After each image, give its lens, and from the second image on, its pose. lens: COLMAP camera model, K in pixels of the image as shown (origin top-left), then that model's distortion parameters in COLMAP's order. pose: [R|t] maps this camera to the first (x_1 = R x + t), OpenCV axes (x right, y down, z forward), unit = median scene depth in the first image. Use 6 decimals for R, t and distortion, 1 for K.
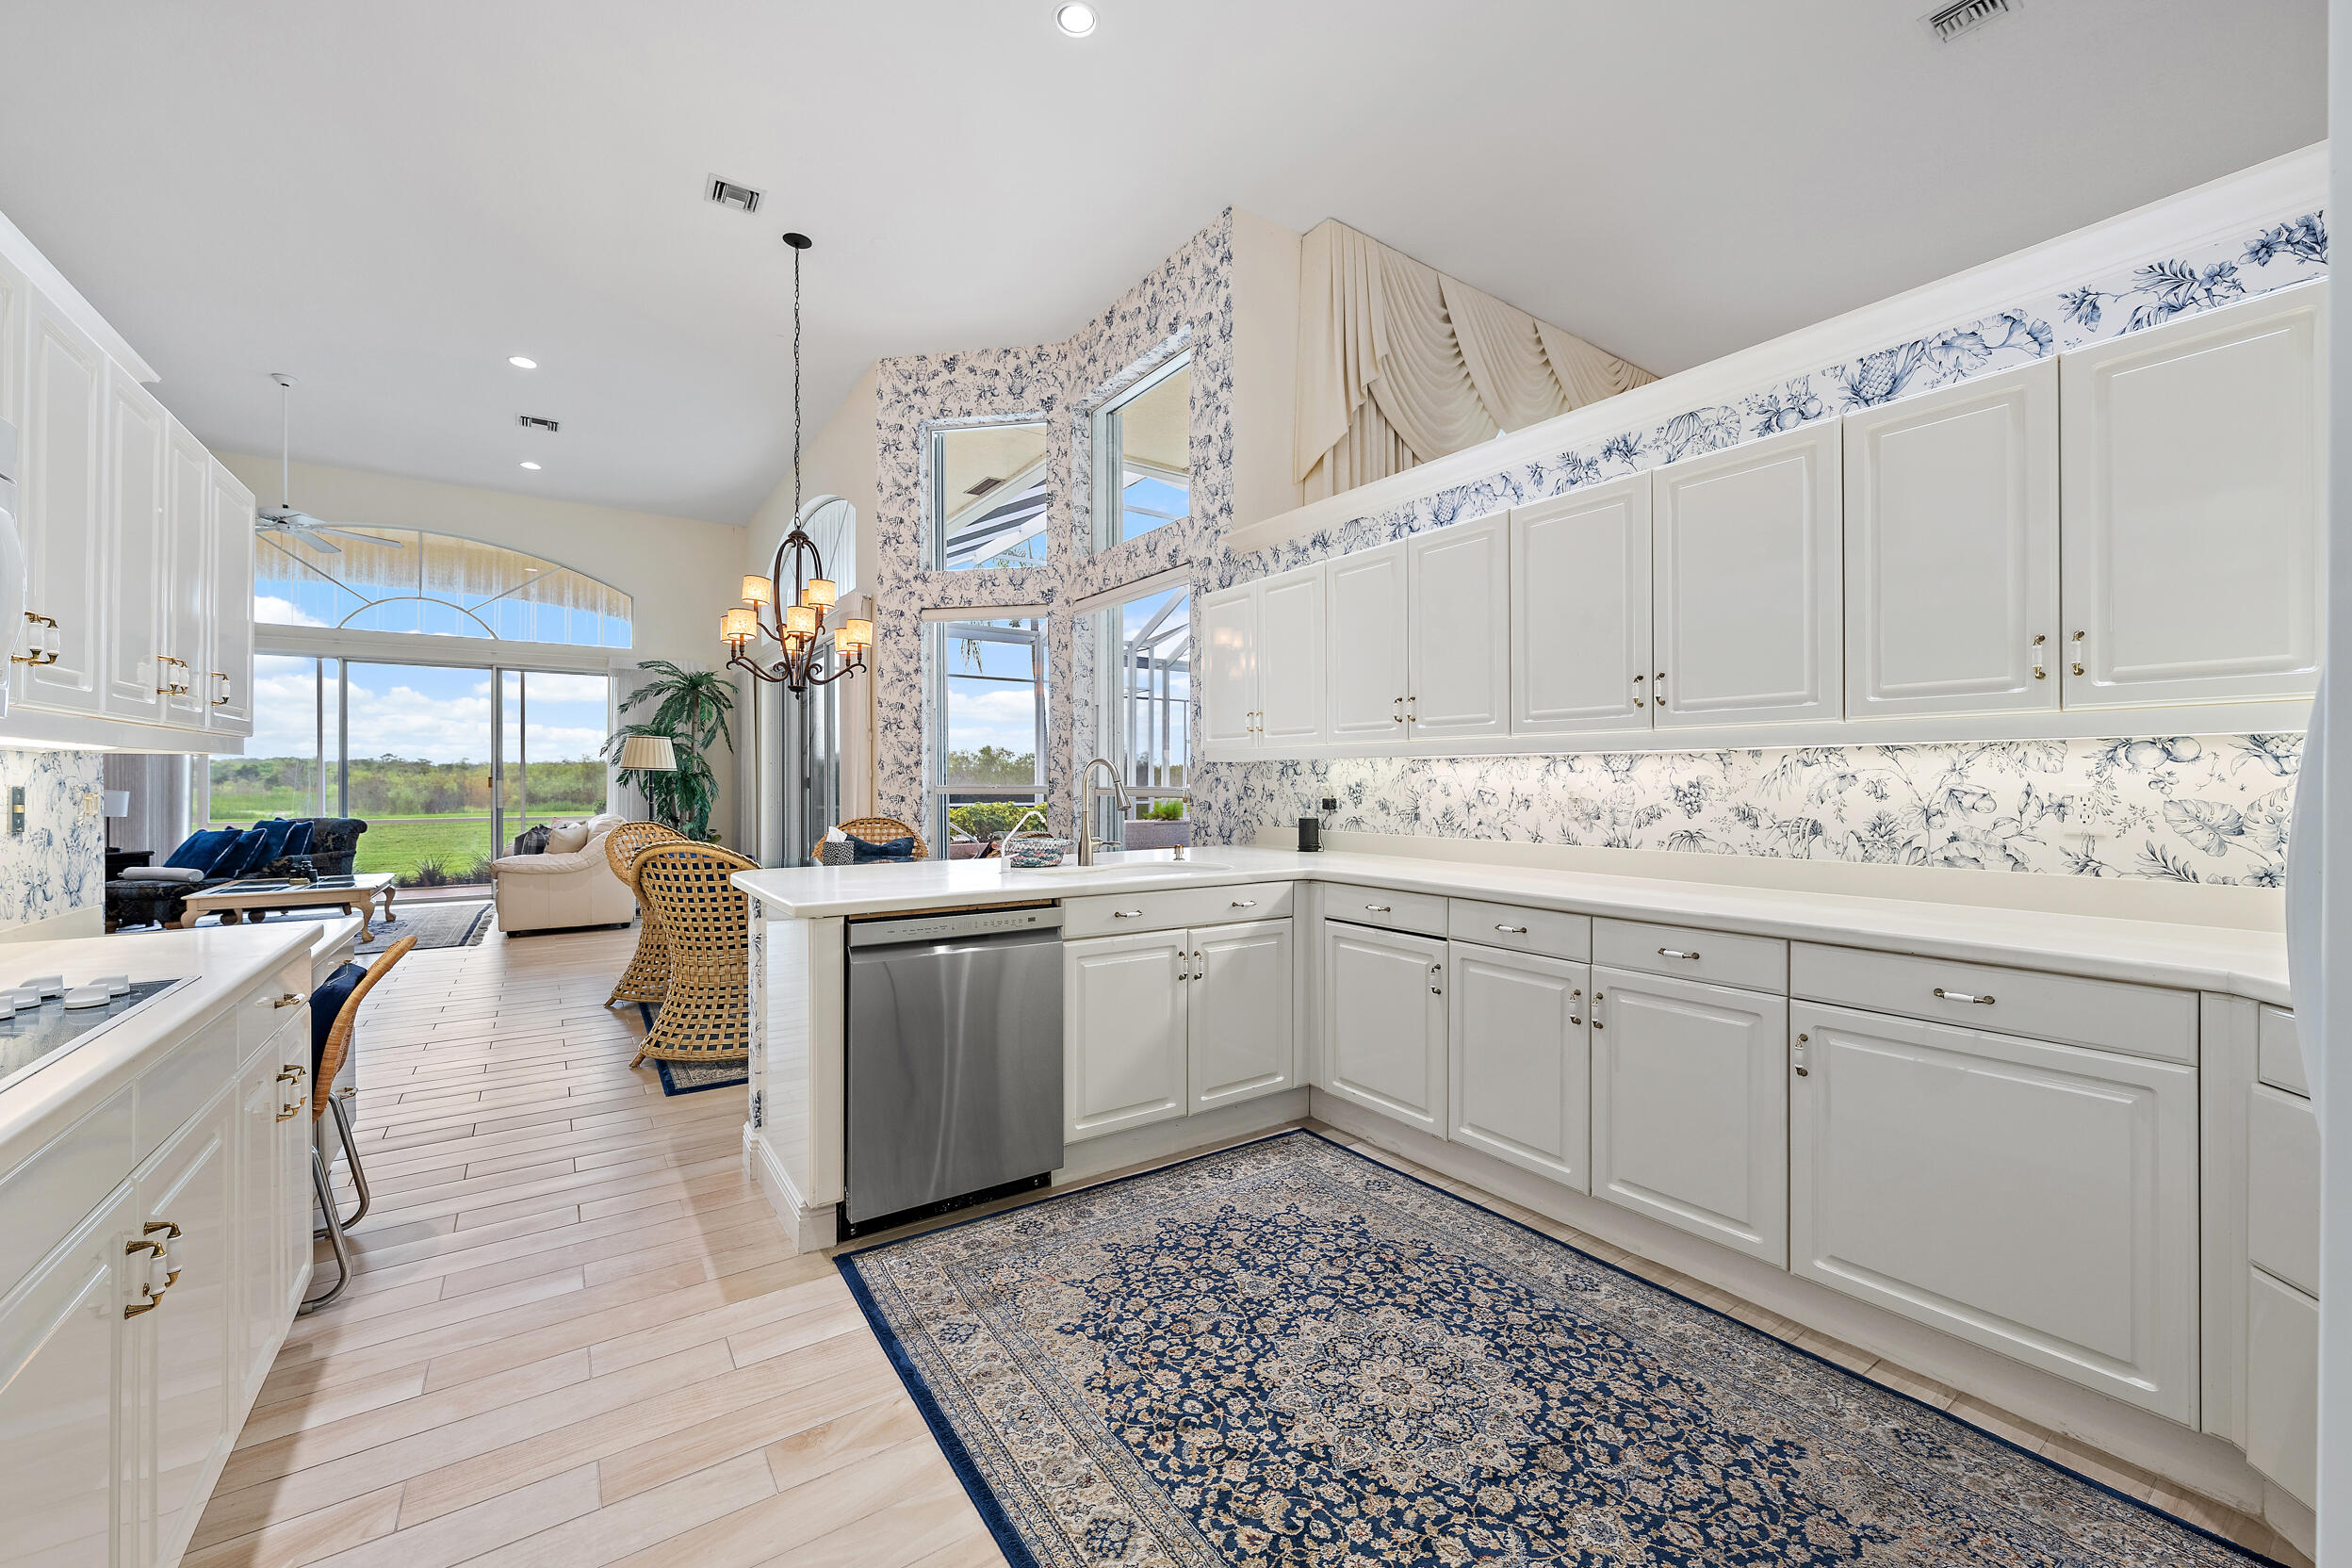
lens RADIAL K [[922.6, 0, 1186.6], [0, 922.6, 771.6], [0, 0, 1]] dist [-0.000320, -0.000140]
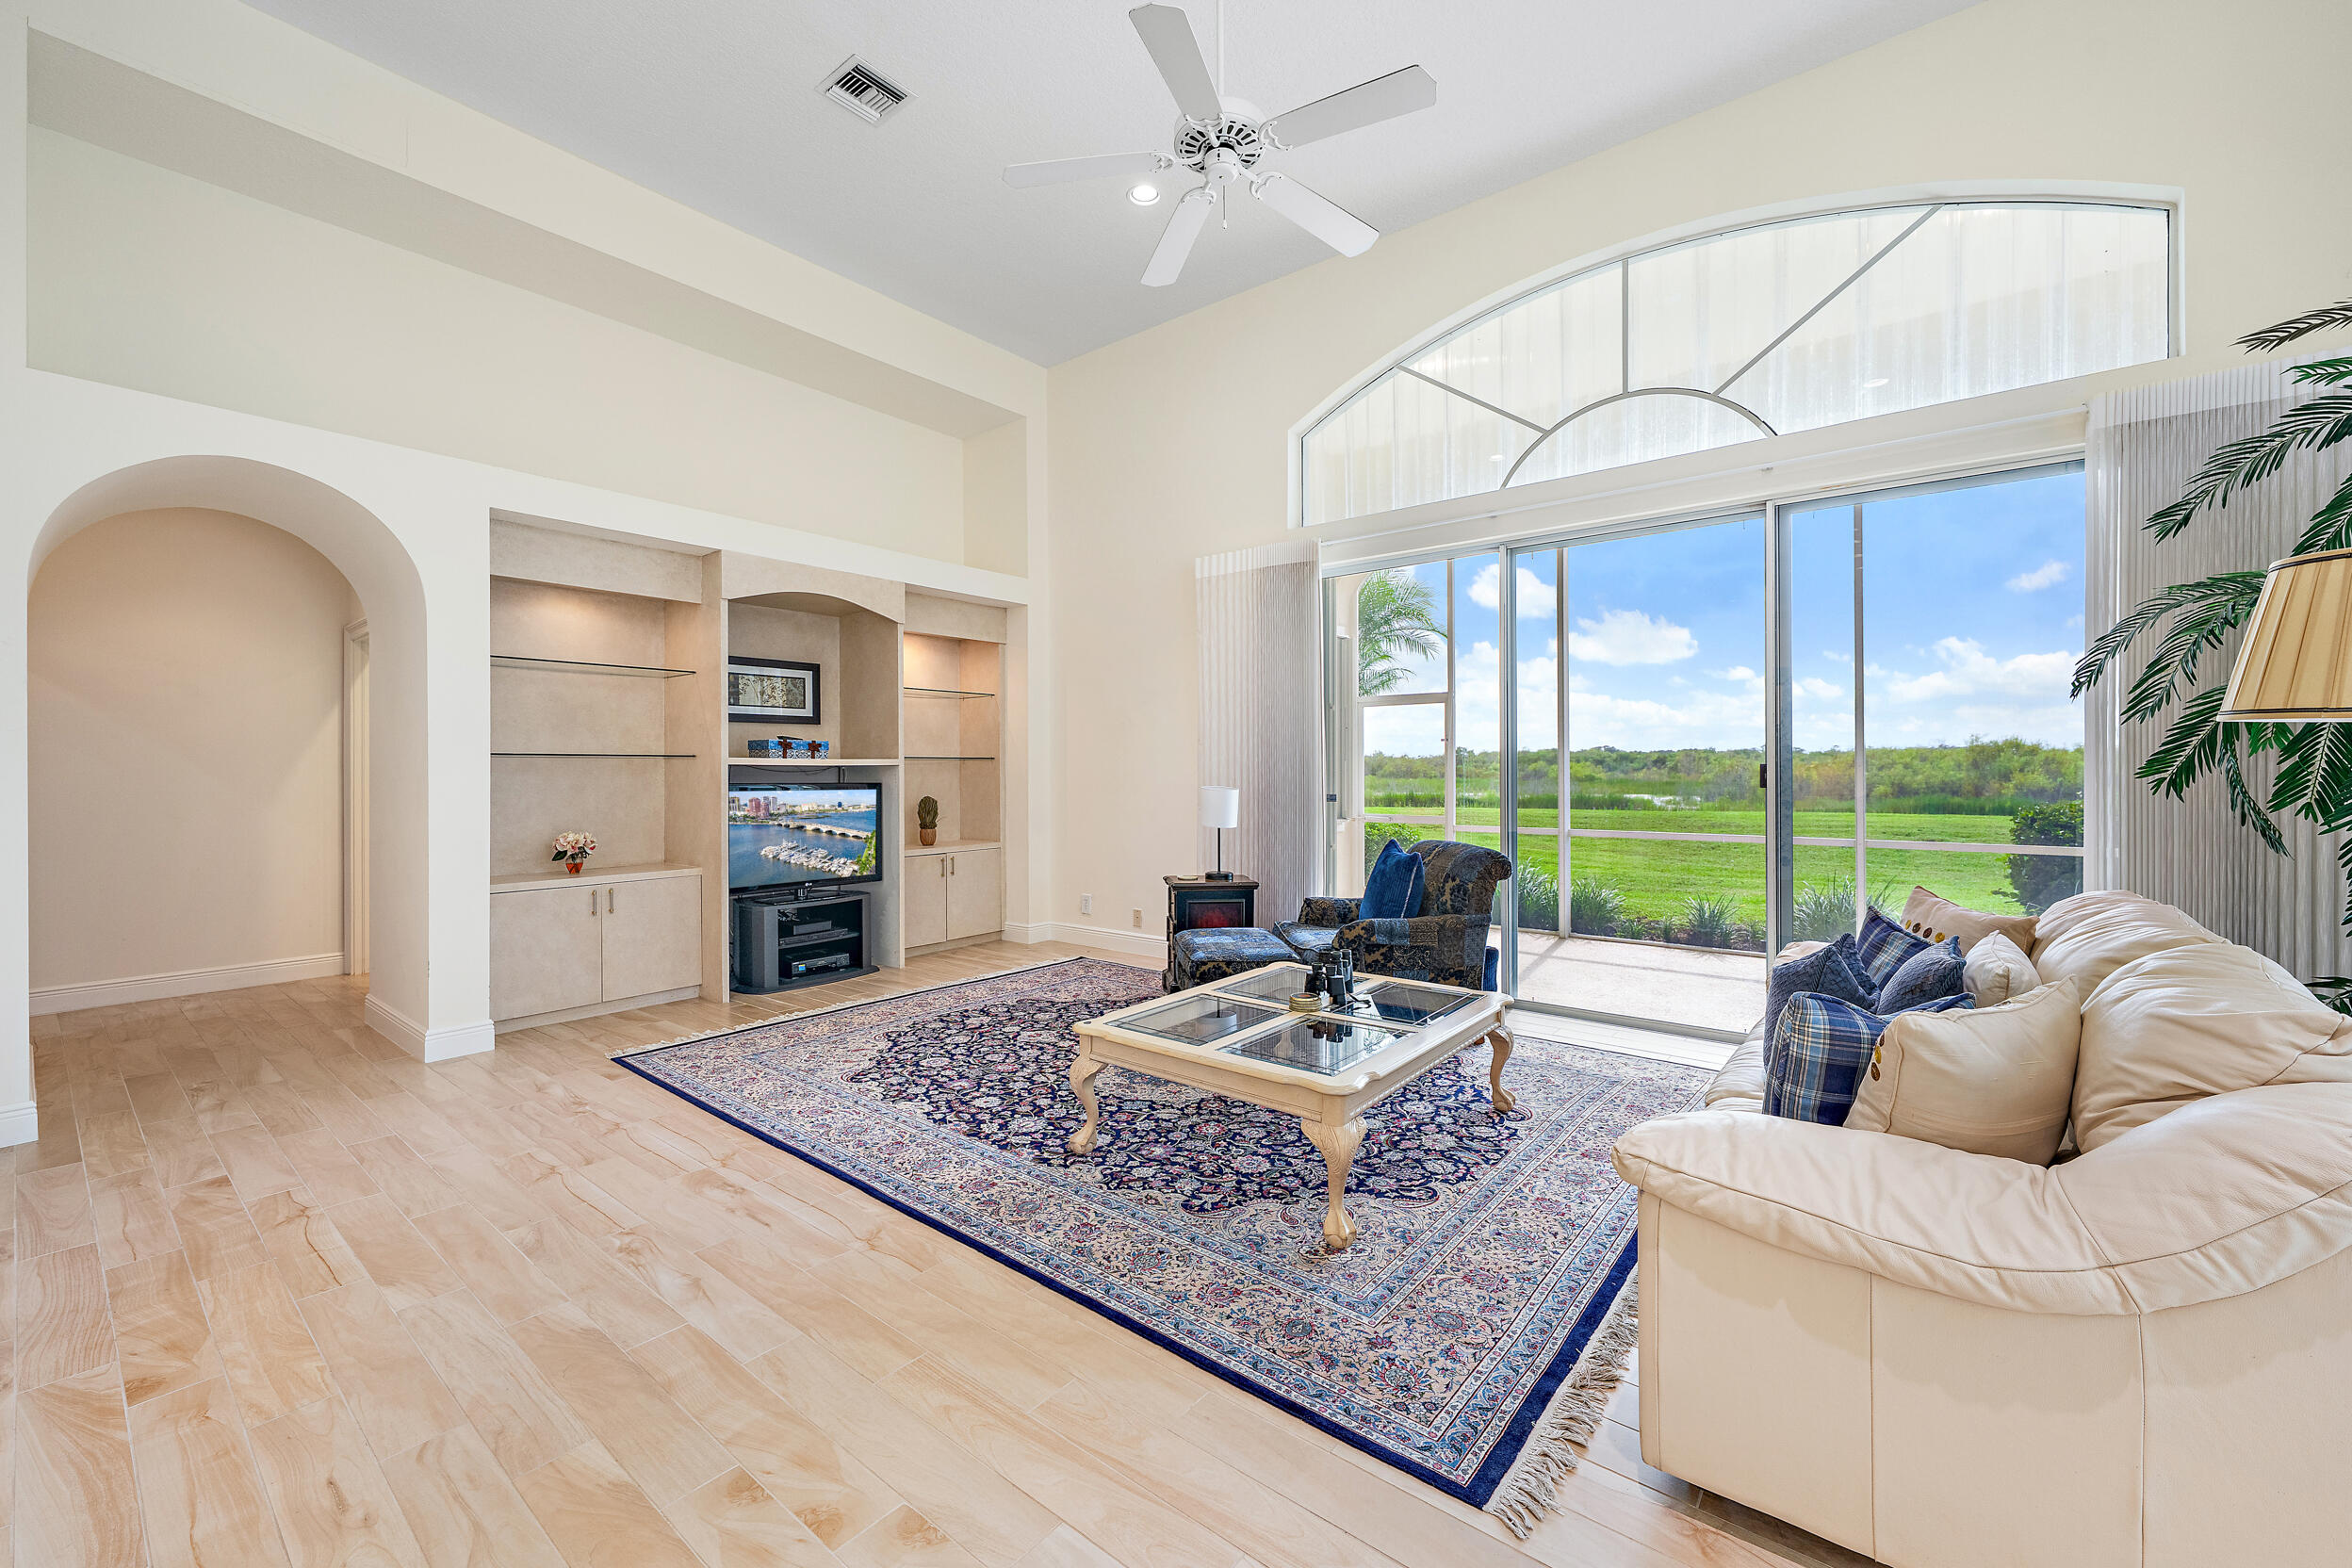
lens RADIAL K [[922.6, 0, 1177.3], [0, 922.6, 776.7], [0, 0, 1]] dist [-0.000320, -0.000140]
pose [[0.279738, 0.007008, -0.960051, -0.612559], [0.011551, 0.999876, 0.010665, 0.006310], [0.960007, -0.014072, 0.279623, 0.904078]]
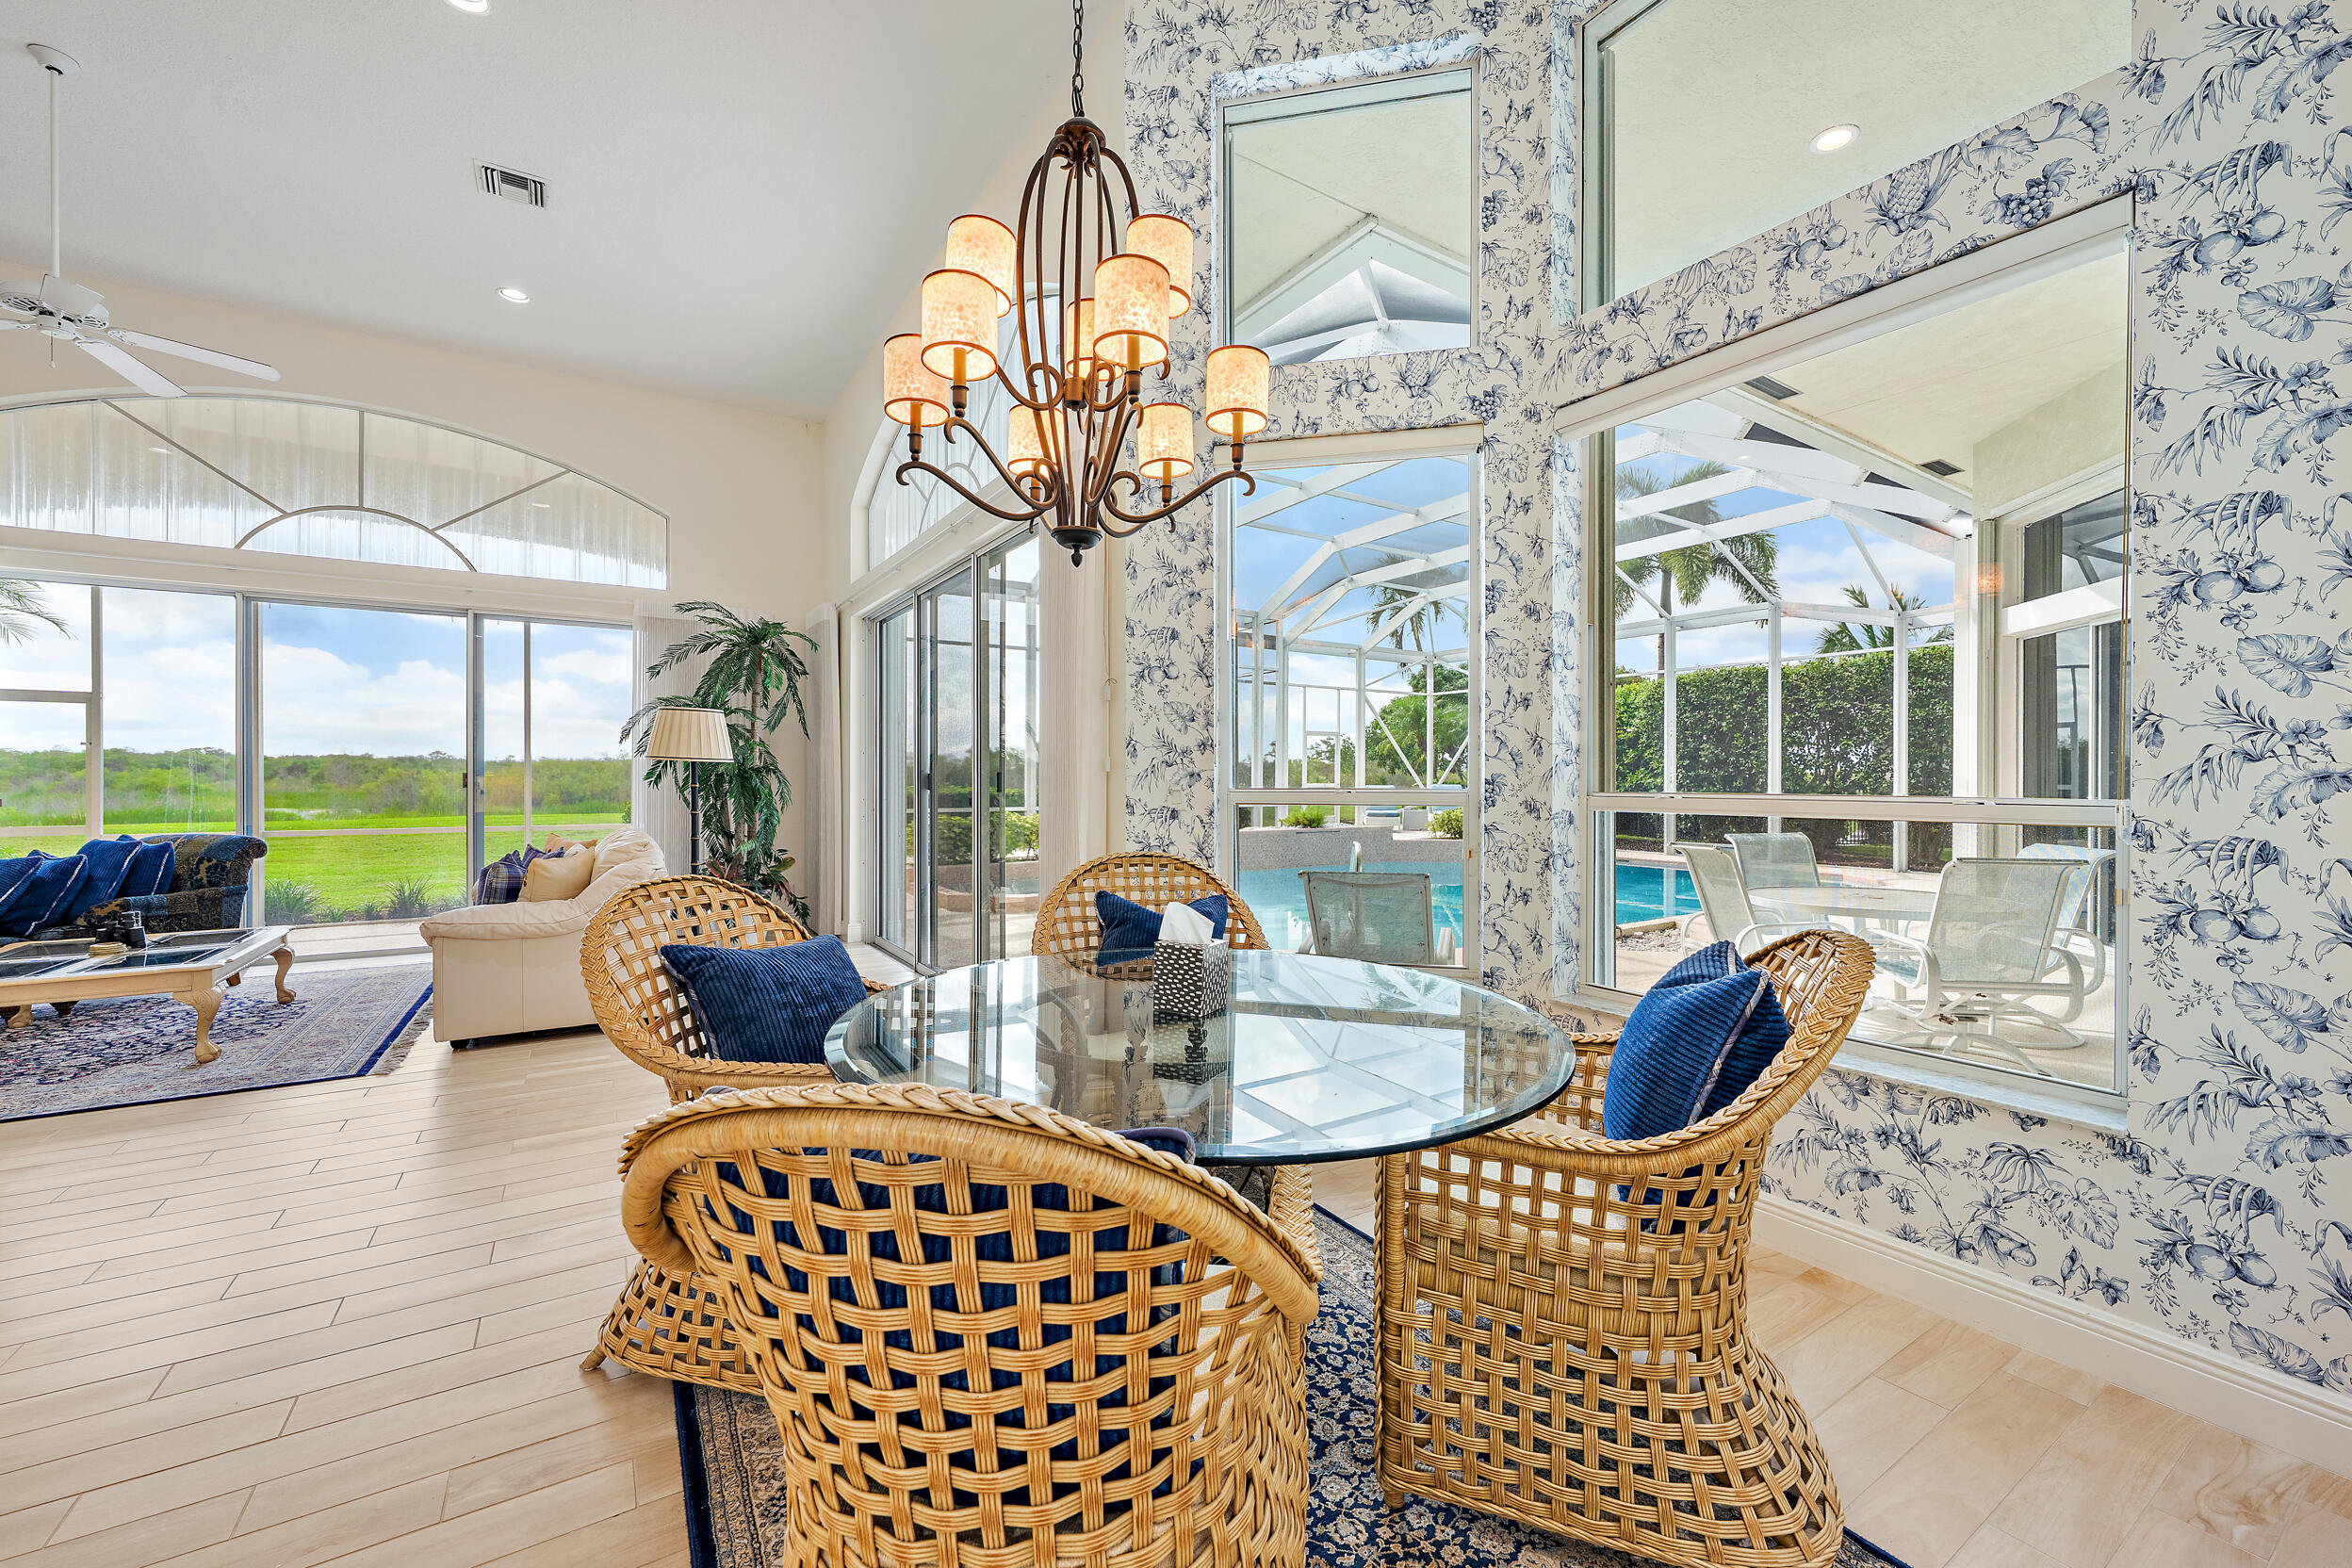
lens RADIAL K [[922.6, 0, 1181.6], [0, 922.6, 772.8], [0, 0, 1]] dist [-0.000320, -0.000140]
pose [[0.999302, 0.001914, -0.037318, -0.285689], [-0.001818, 0.999995, 0.002608, 0.005143], [0.037323, -0.002539, 0.999300, 0.486660]]
